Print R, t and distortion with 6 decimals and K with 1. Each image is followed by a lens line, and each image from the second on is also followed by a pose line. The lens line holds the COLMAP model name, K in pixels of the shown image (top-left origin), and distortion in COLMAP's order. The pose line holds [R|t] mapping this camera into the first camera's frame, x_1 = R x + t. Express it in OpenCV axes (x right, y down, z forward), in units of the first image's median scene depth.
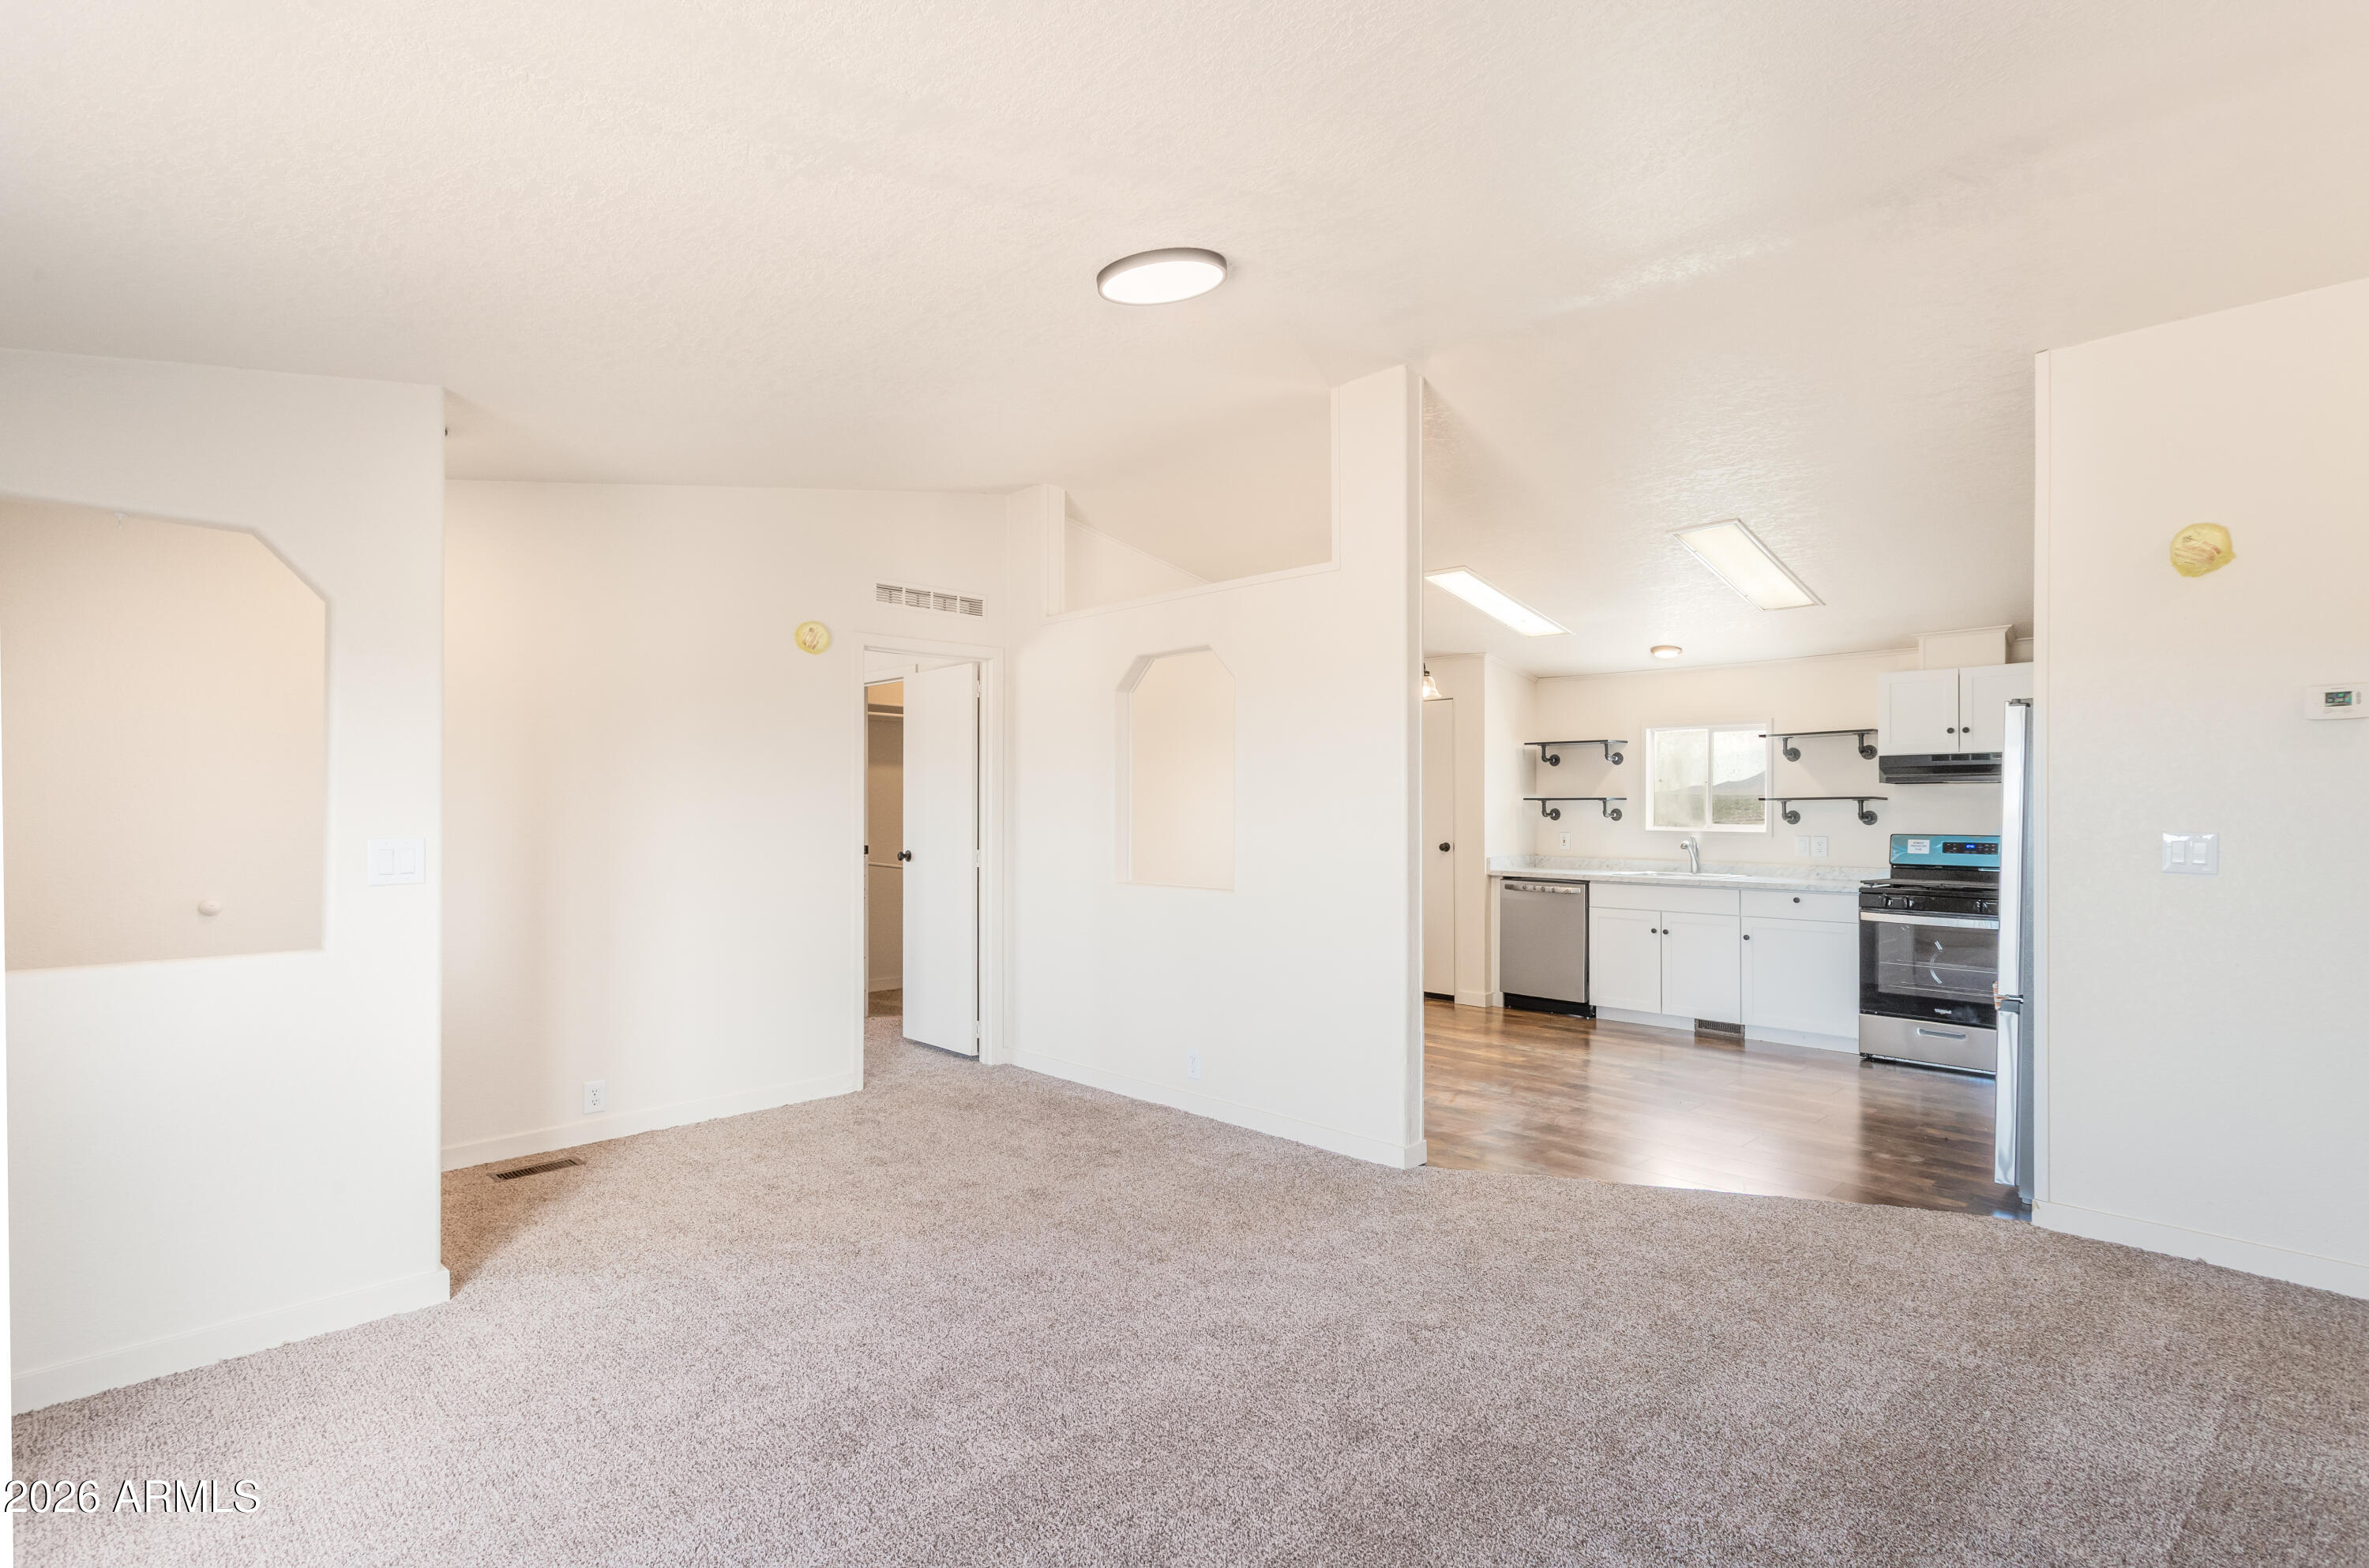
lens RADIAL K [[1150.9, 0, 1180.7], [0, 1150.9, 803.2], [0, 0, 1]] dist [0.001251, 0.000459]
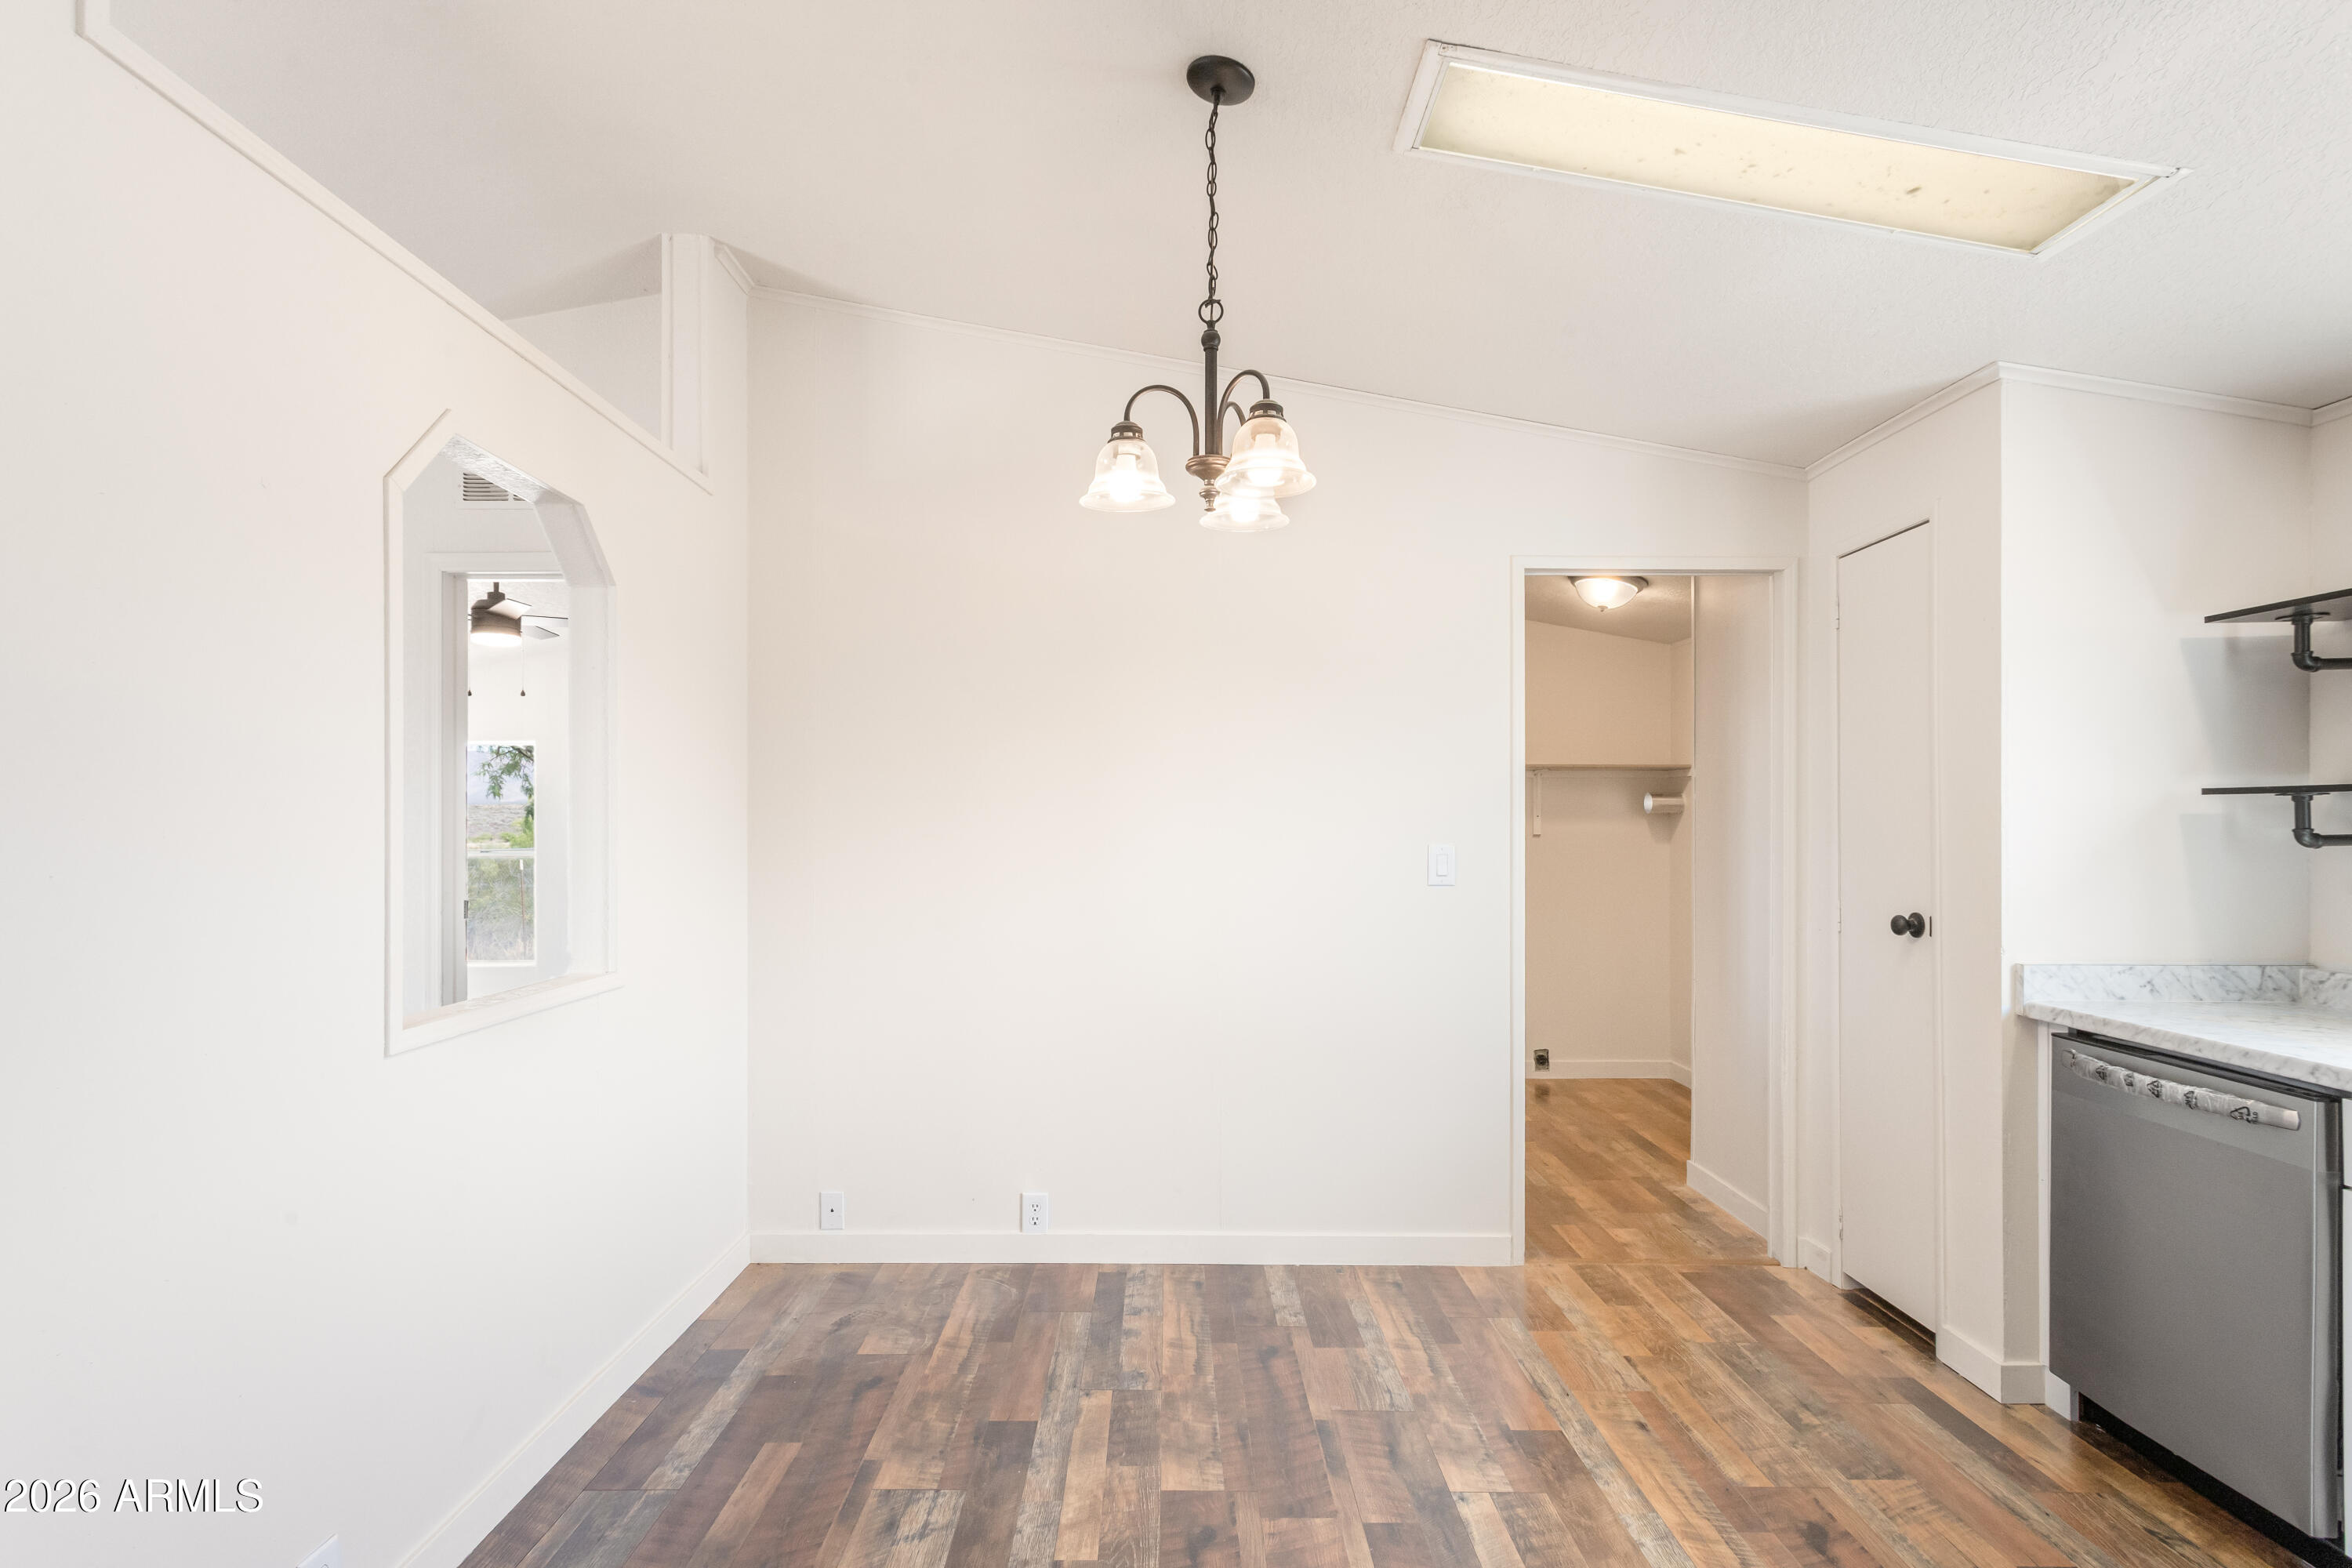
lens RADIAL K [[1170.6, 0, 1151.6], [0, 1170.6, 821.5], [0, 0, 1]] dist [0.003801, 0.000218]
pose [[0.704931, -0.001027, -0.709275, 0.369011], [0.004996, 0.999981, 0.003517, 0.002642], [0.709259, -0.006023, 0.704923, 0.638518]]
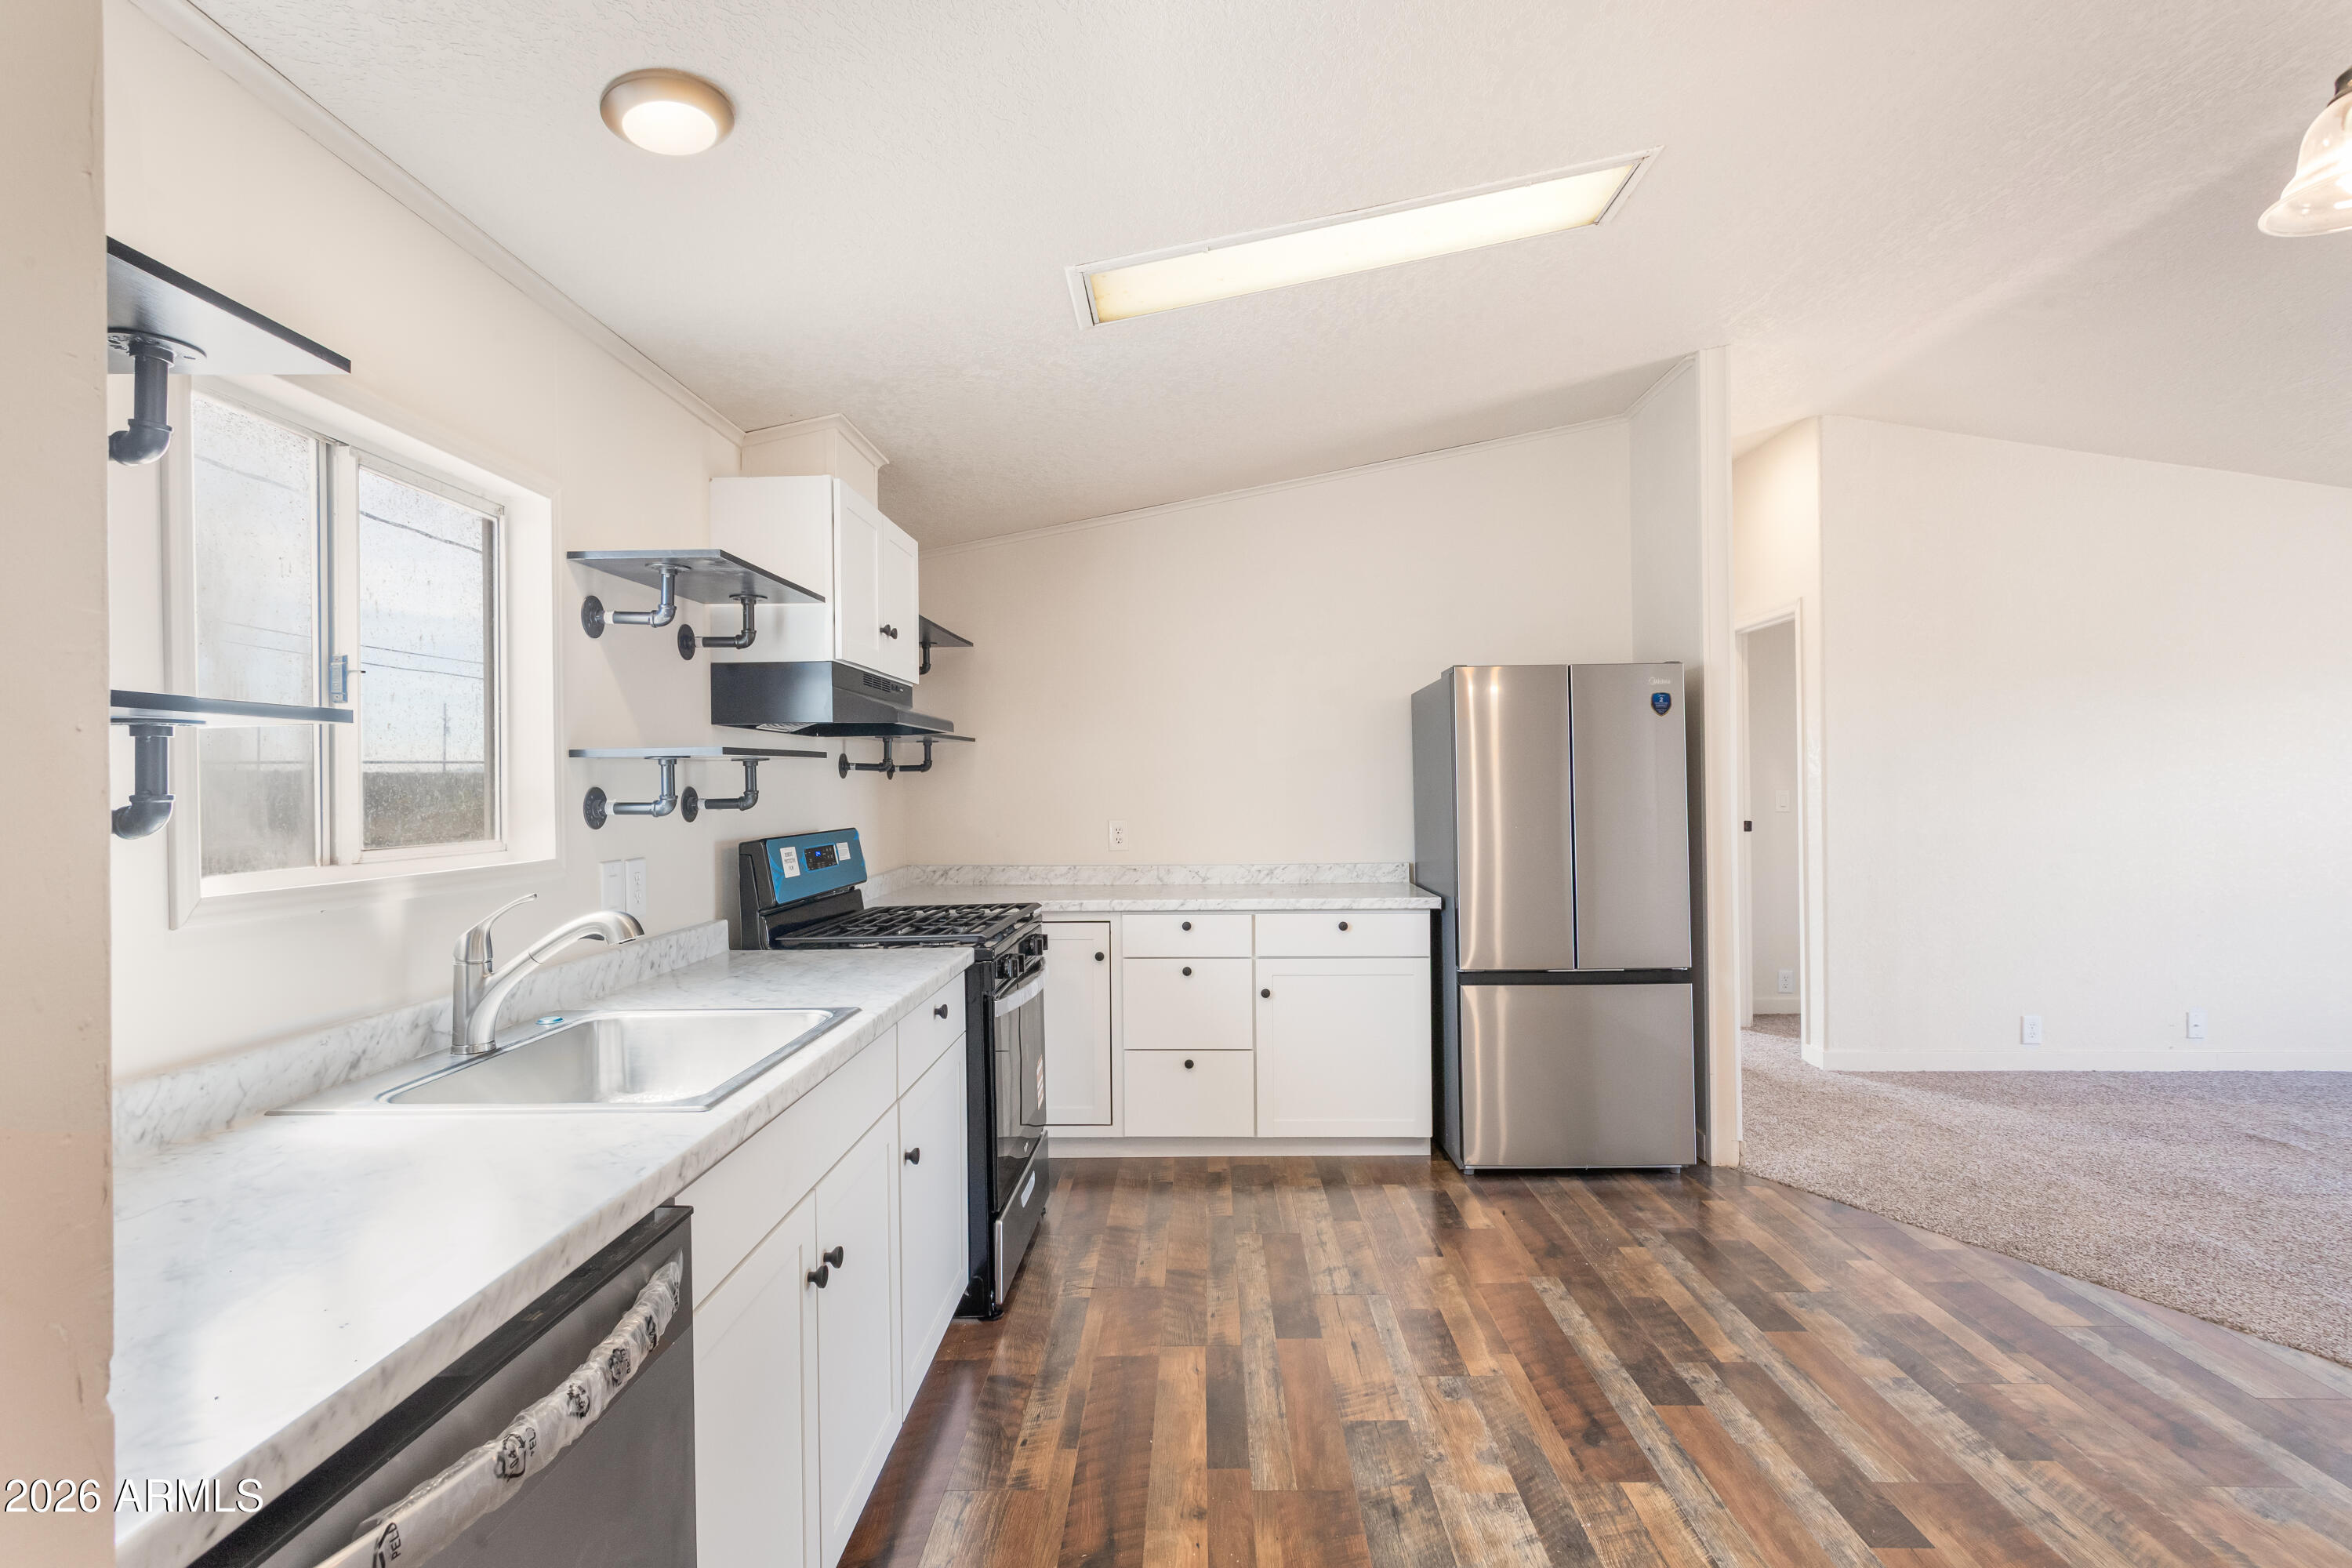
lens RADIAL K [[1124.6, 0, 1176.0], [0, 1124.6, 784.0], [0, 0, 1]] dist [0.001588, 0.000231]
pose [[-0.692066, 0.005148, 0.721816, 0.186805], [0.005567, 0.999983, -0.001795, 0.006982], [-0.721812, 0.002776, -0.692083, 1.110812]]
